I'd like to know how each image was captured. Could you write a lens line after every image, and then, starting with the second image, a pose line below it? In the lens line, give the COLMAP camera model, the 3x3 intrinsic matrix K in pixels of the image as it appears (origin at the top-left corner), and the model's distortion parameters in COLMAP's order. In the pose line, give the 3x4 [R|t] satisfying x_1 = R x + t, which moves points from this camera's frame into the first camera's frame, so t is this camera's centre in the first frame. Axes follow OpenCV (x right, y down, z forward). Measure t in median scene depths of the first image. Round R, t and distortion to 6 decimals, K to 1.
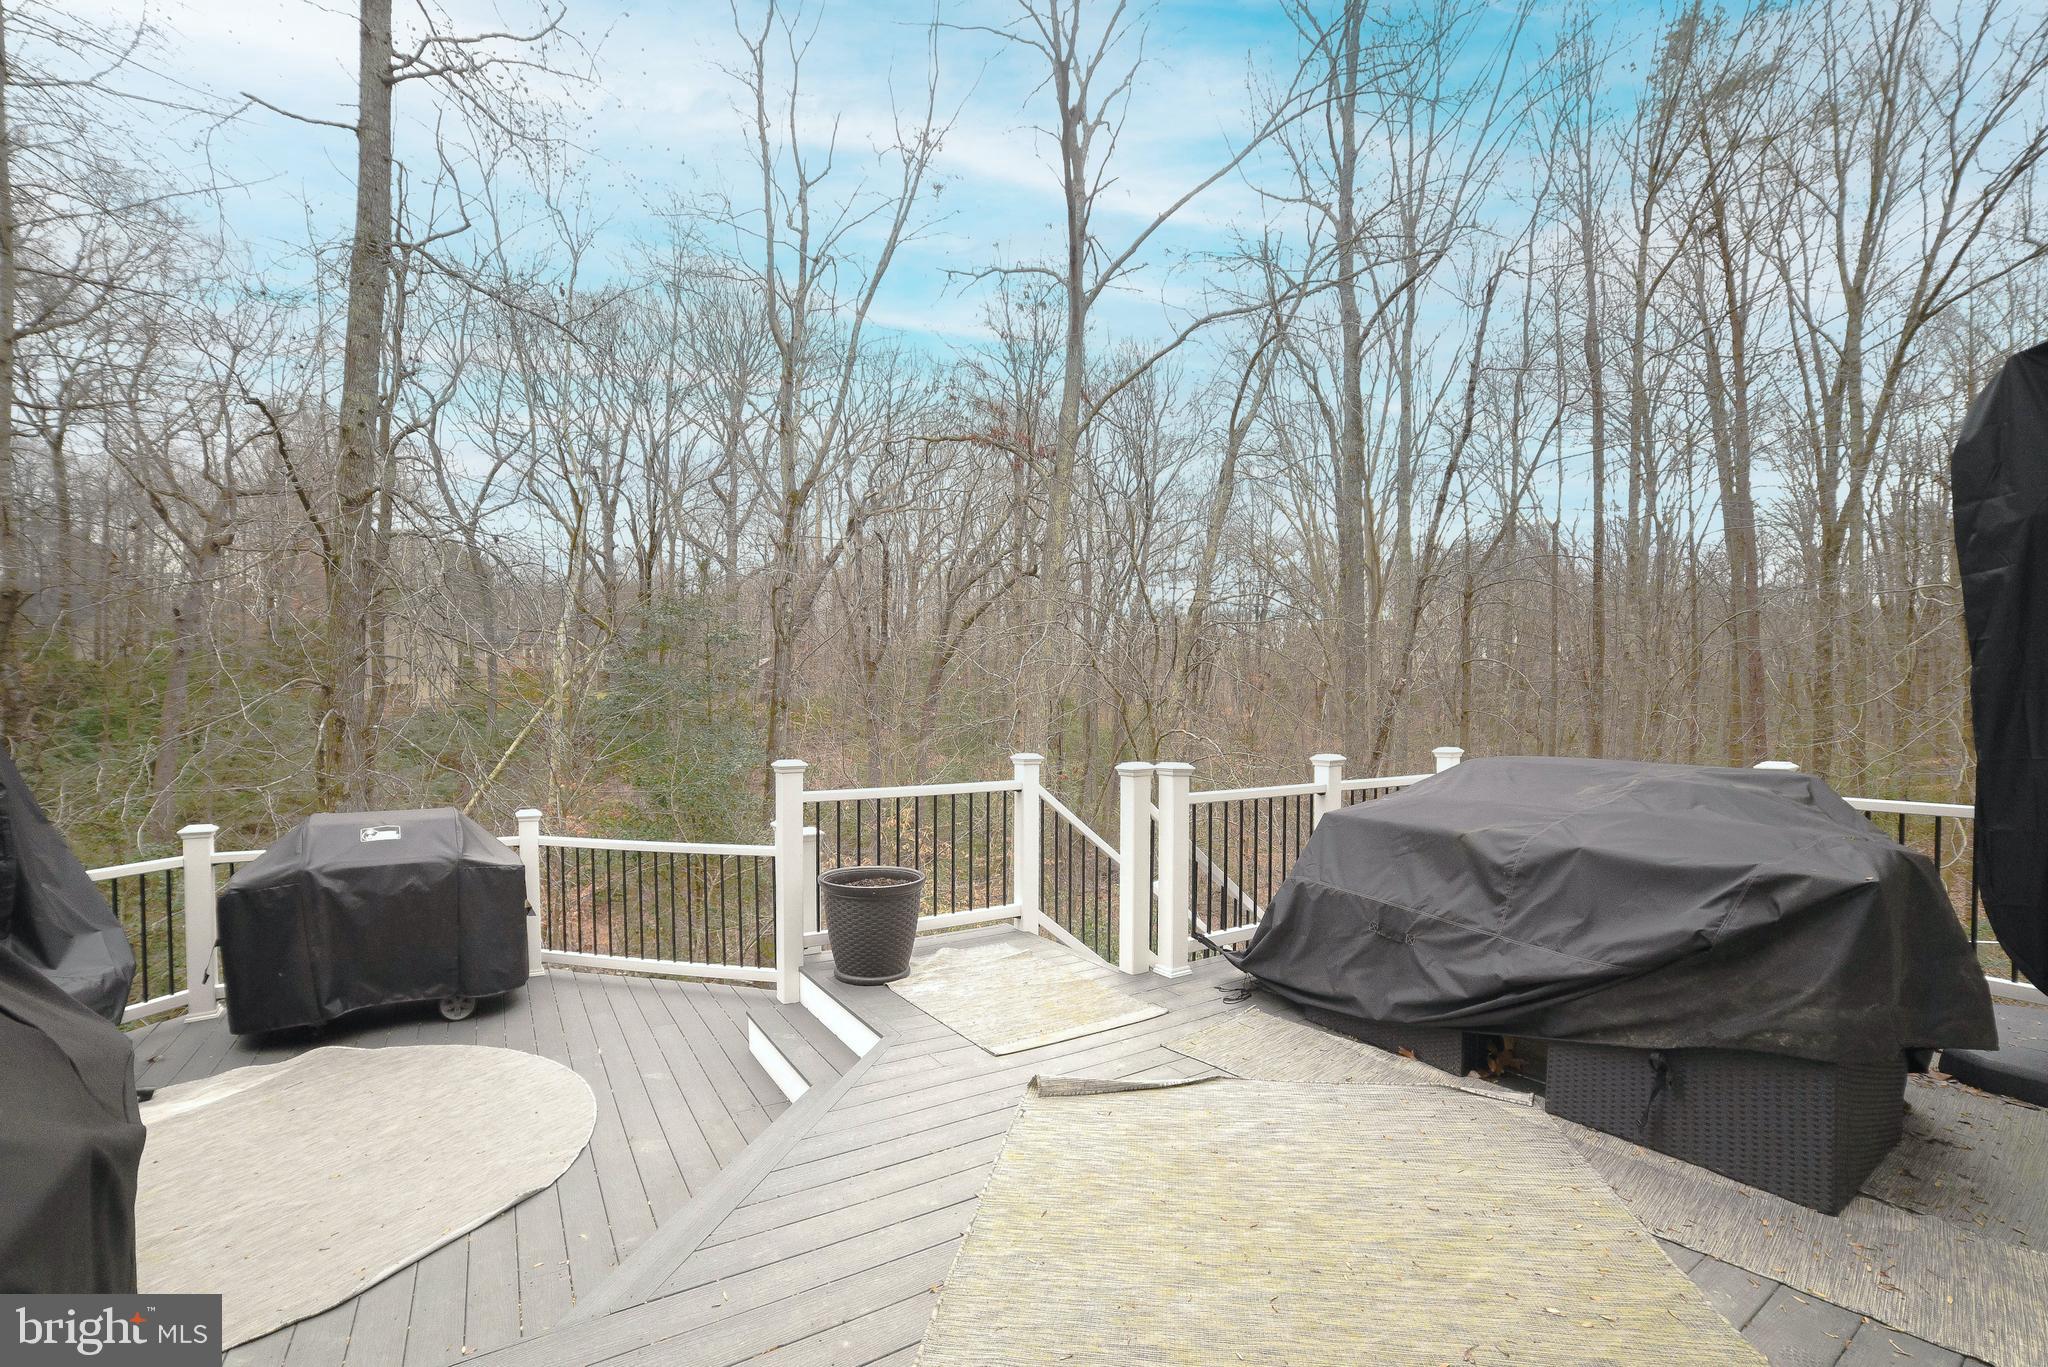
lens RADIAL K [[879.7, 0, 1023.2], [0, 879.7, 728.2], [0, 0, 1]] dist [-0.047087, 0.000047]
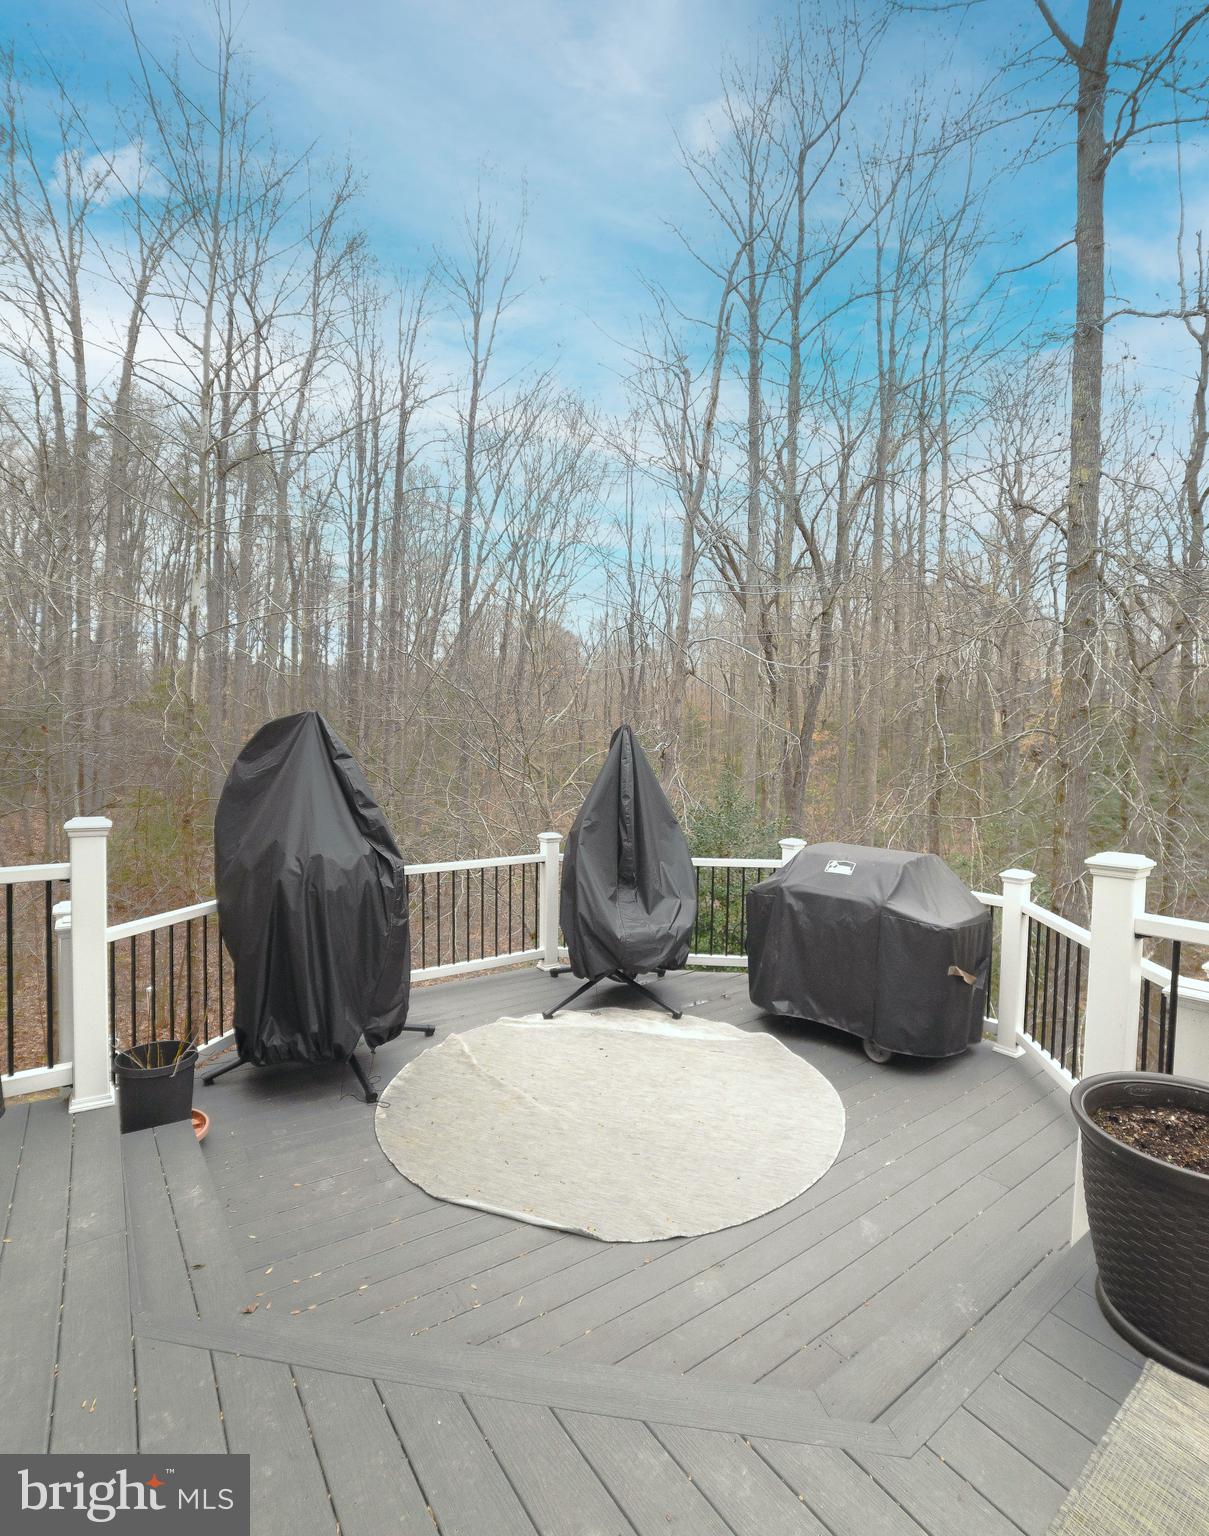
lens RADIAL K [[745.0, 0, 628.2], [0, 745.0, 746.1], [0, 0, 1]] dist [-0.068548, 0.026903]
pose [[0.070751, 0.000963, -0.997494, 0.206804], [-0.044322, 0.999015, -0.002180, -0.021827], [0.996509, 0.044365, 0.070724, 0.713982]]
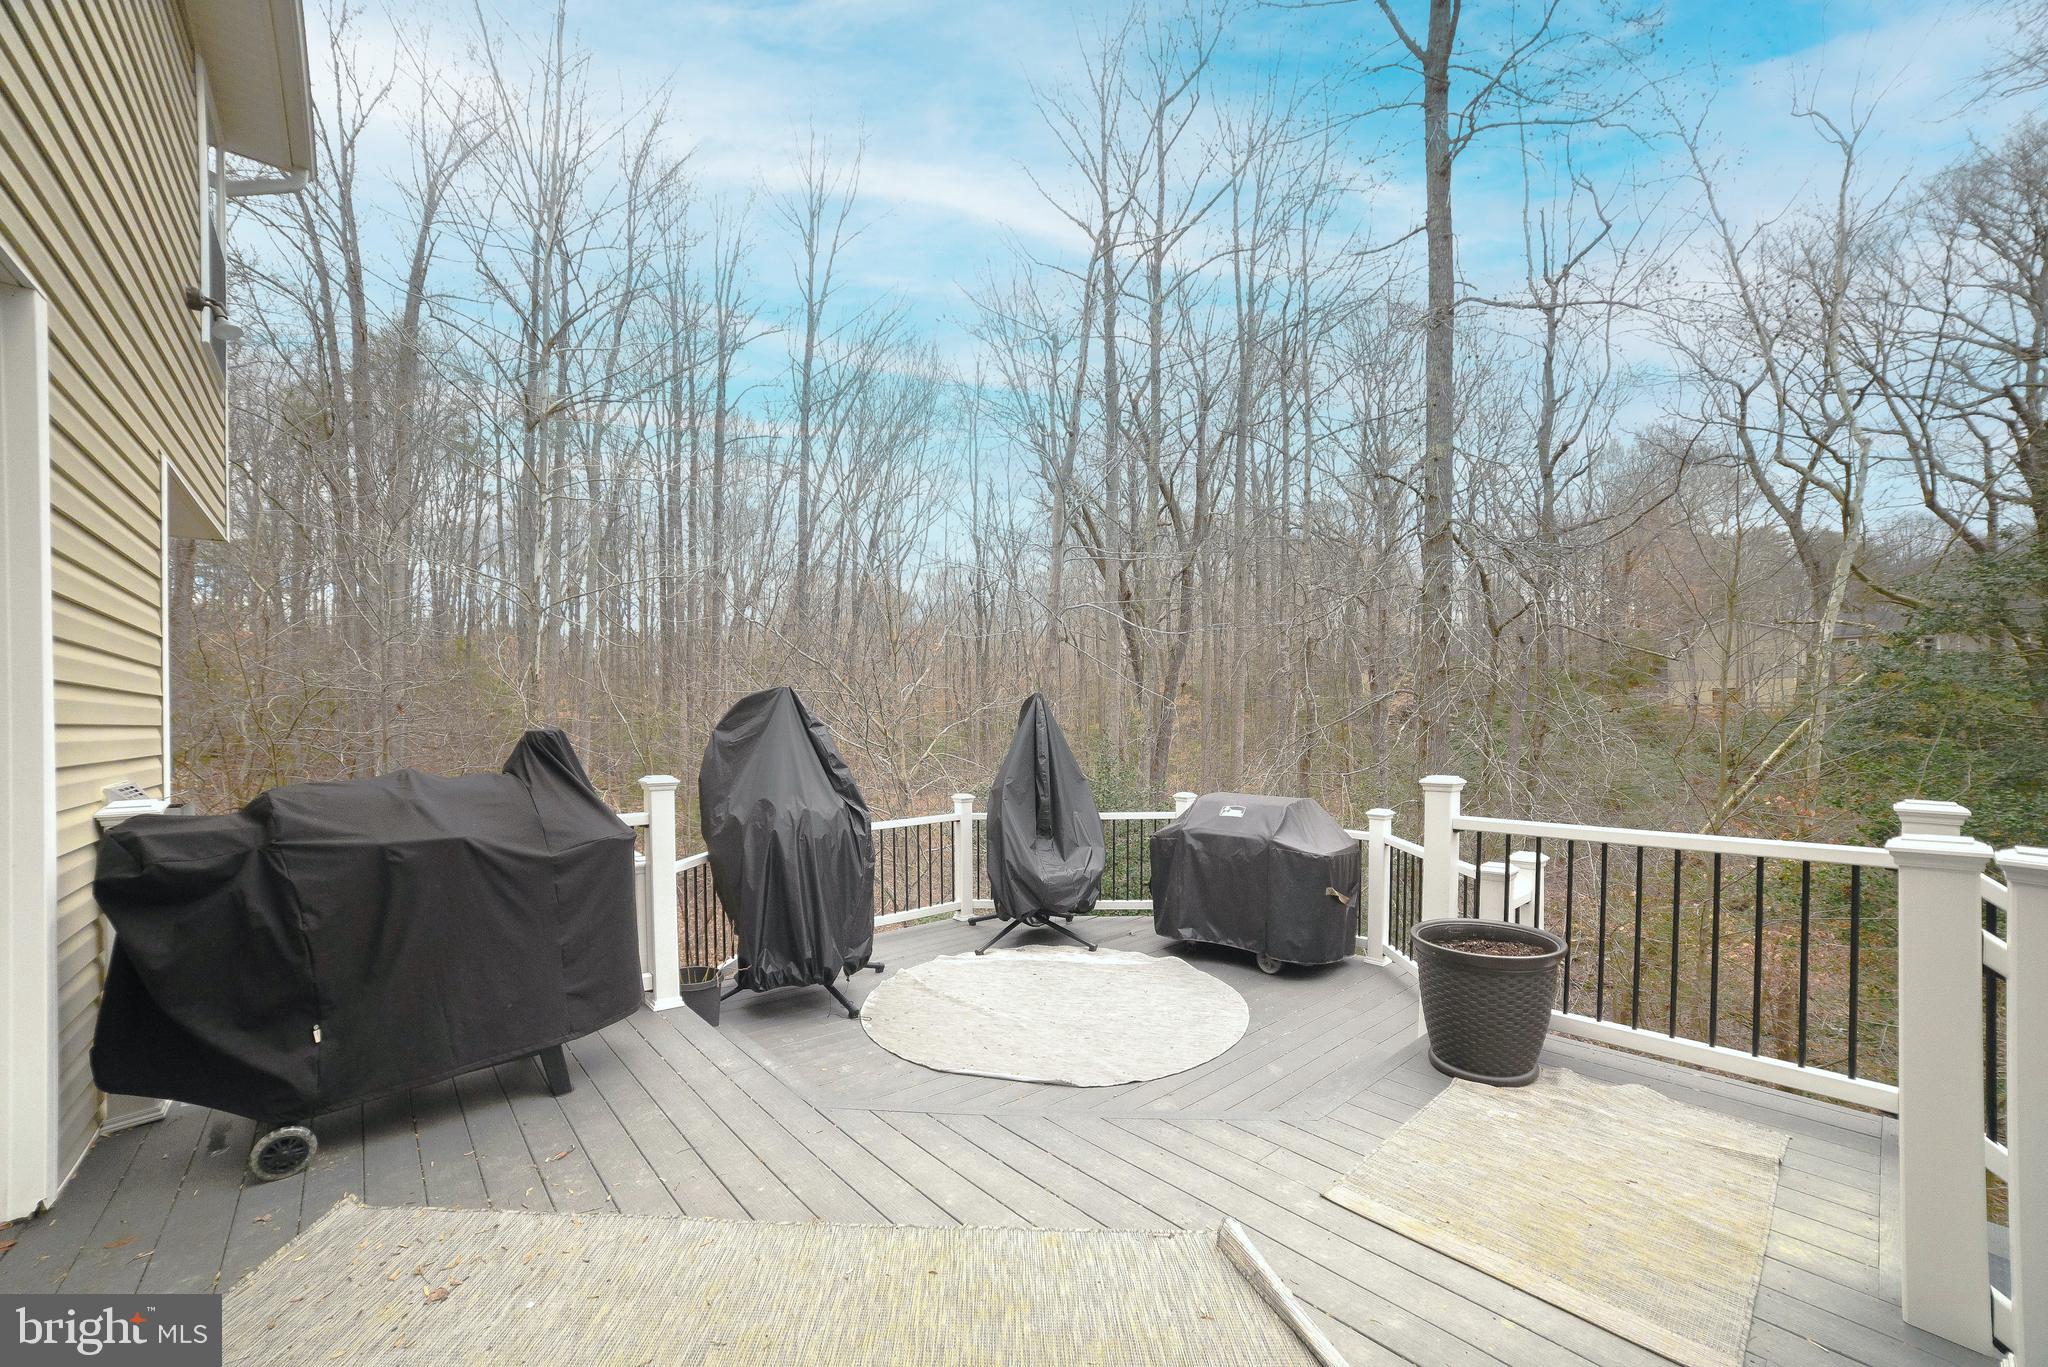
lens RADIAL K [[835.1, 0, 1024.6], [0, 835.1, 713.1], [0, 0, 1]] dist [-0.043630, 0.000021]
pose [[0.145453, -0.004643, -0.989354, 0.503596], [-0.023671, 0.999686, -0.008171, -0.009491], [0.989082, 0.024608, 0.145298, 0.546842]]
